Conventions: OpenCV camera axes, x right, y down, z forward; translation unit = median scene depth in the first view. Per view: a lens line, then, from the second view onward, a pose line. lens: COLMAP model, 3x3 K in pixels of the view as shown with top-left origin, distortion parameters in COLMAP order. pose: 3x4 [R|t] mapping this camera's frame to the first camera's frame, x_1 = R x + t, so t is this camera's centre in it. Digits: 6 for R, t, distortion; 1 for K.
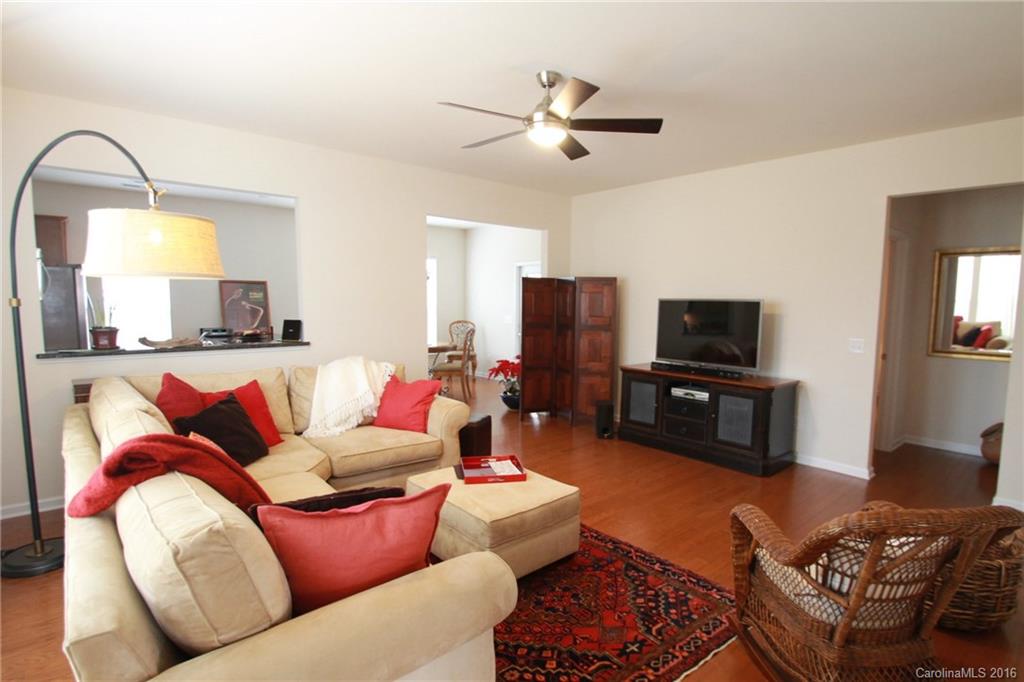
lens RADIAL K [[518.2, 0, 556.8], [0, 518.2, 343.9], [0, 0, 1]] dist [-0.000647, -0.000089]
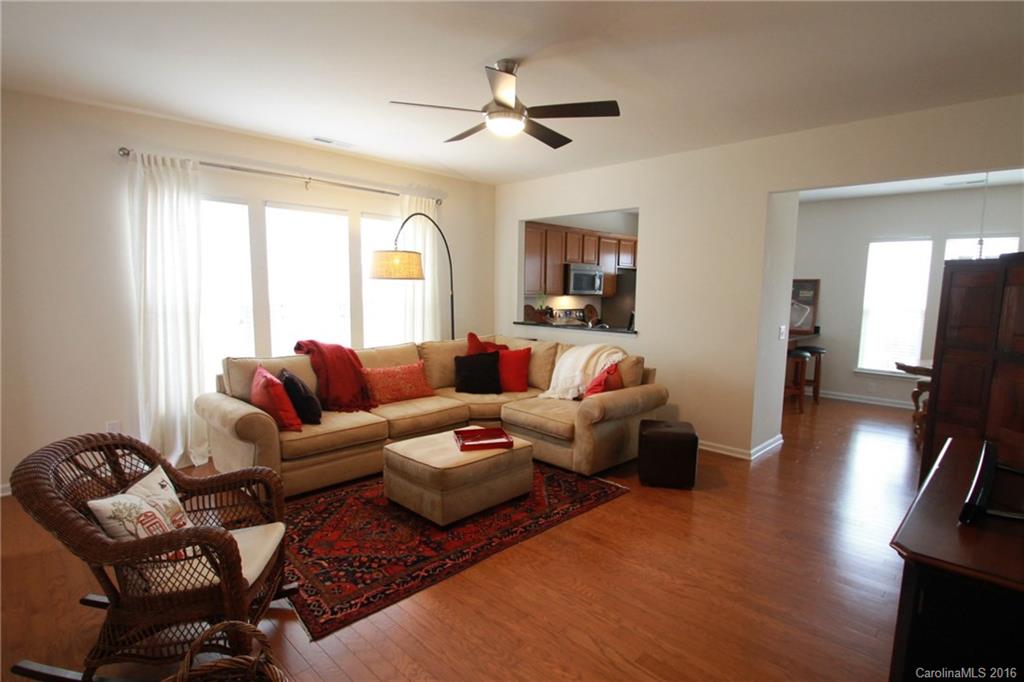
lens RADIAL K [[530.3, 0, 512.0], [0, 530.3, 341.0], [0, 0, 1]] dist [0.000045, -0.000002]
pose [[0.039944, 0.091218, -0.995030, 1.052663], [-0.105142, 0.990680, 0.086598, -0.084181], [0.993655, 0.101160, 0.049163, 1.008609]]
